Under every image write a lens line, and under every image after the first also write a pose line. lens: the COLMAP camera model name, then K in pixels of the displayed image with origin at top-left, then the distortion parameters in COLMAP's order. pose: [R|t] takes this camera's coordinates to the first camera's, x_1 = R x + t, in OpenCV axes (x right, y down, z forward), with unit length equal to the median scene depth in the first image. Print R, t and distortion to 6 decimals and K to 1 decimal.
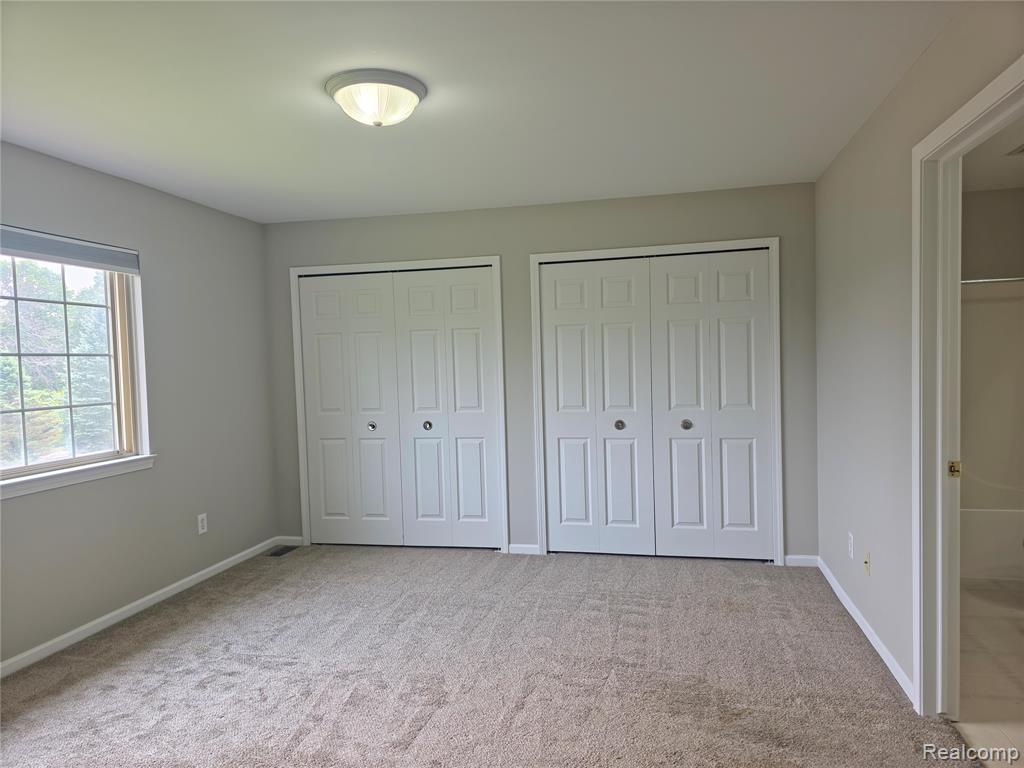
lens RADIAL K [[685.8, 0, 512.0], [0, 685.8, 384.0], [0, 0, 1]] dist [0.062622, -0.068003]
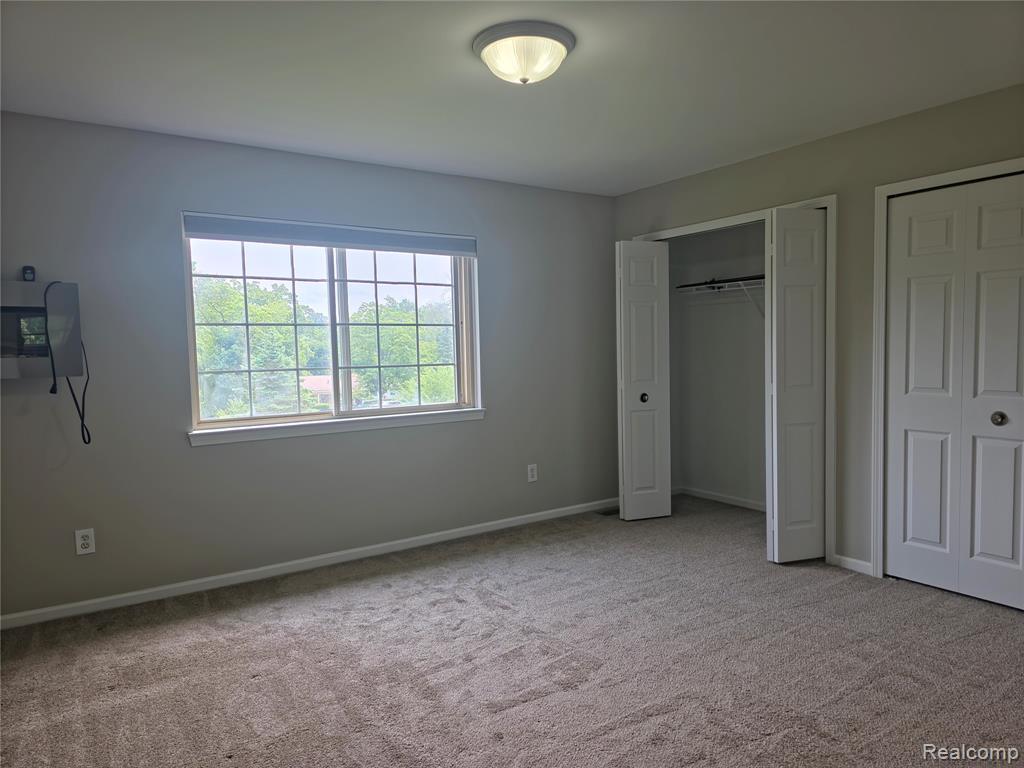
lens RADIAL K [[685.8, 0, 512.0], [0, 685.8, 384.0], [0, 0, 1]] dist [0.062622, -0.068003]
pose [[0.738155, 0.054819, -0.672400, 0.345811], [-0.023881, 0.998192, 0.055164, -0.007178], [0.674208, -0.024662, 0.738130, 0.186128]]
